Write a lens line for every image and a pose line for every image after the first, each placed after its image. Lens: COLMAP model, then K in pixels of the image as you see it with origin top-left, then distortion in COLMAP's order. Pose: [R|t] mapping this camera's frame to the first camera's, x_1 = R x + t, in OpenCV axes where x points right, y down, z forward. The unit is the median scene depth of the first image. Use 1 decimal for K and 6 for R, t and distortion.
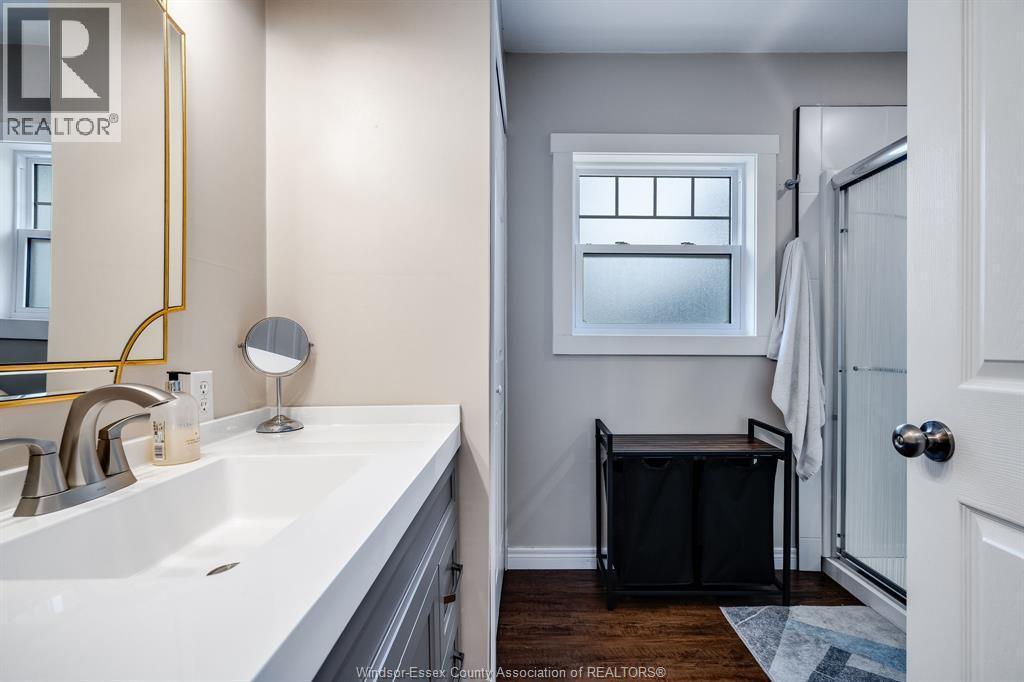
lens RADIAL K [[468.6, 0, 515.5], [0, 468.6, 346.0], [0, 0, 1]] dist [-0.008450, 0.003008]
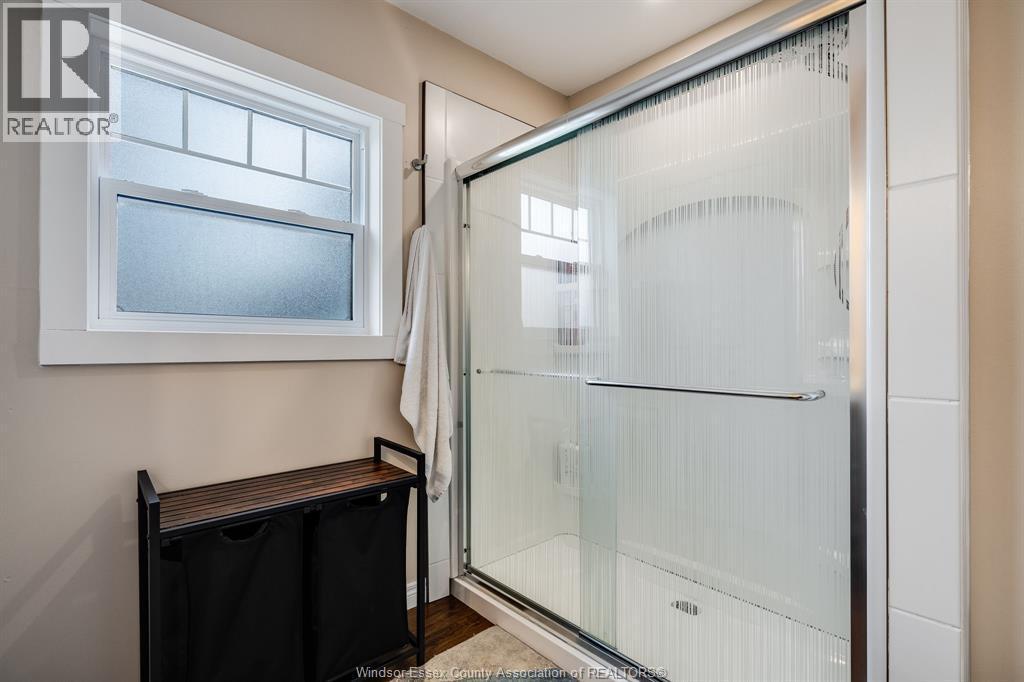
lens RADIAL K [[468.6, 0, 507.8], [0, 468.6, 347.6], [0, 0, 1]] dist [-0.008450, 0.003008]
pose [[0.725827, -0.003377, 0.687869, 0.111076], [0.004197, 0.999991, 0.000480, -0.000072], [-0.687864, 0.002538, 0.725835, 0.257781]]
